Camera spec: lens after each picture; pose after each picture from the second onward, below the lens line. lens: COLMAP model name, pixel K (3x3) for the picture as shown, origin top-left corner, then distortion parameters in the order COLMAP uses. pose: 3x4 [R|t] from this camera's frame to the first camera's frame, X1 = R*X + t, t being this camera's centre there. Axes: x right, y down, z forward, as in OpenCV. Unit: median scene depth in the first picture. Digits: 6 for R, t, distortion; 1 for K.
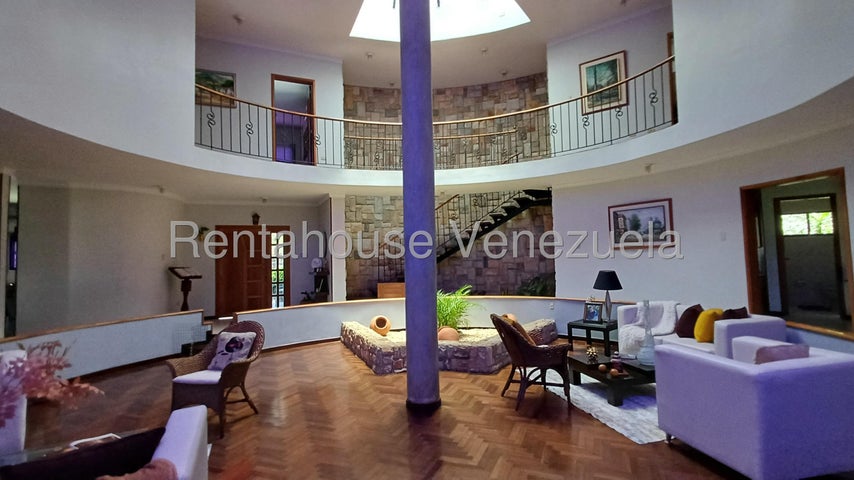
lens RADIAL K [[388.3, 0, 426.1], [0, 388.3, 238.0], [0, 0, 1]] dist [0.008288, 0.000377]
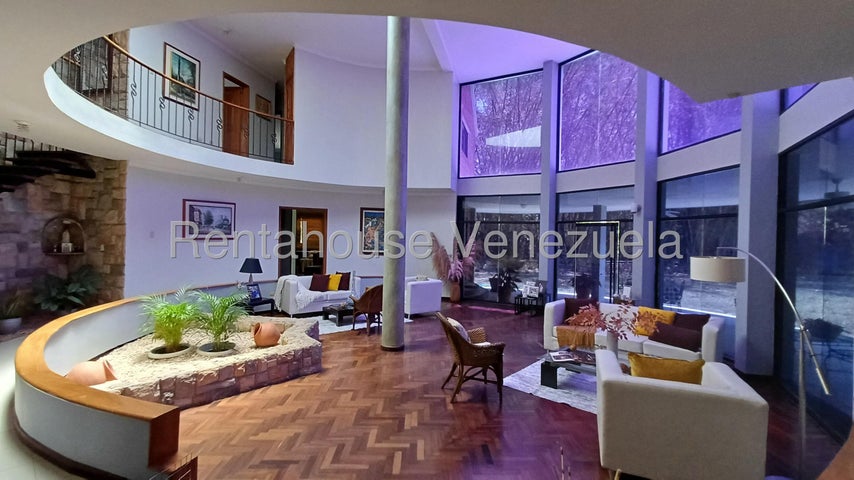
lens RADIAL K [[388.3, 0, 426.1], [0, 388.3, 238.0], [0, 0, 1]] dist [0.008288, 0.000377]
pose [[-0.397025, 0.013352, 0.917711, -0.764998], [-0.053746, 0.997840, -0.037770, 0.029124], [-0.916233, -0.064319, -0.395450, 0.819980]]
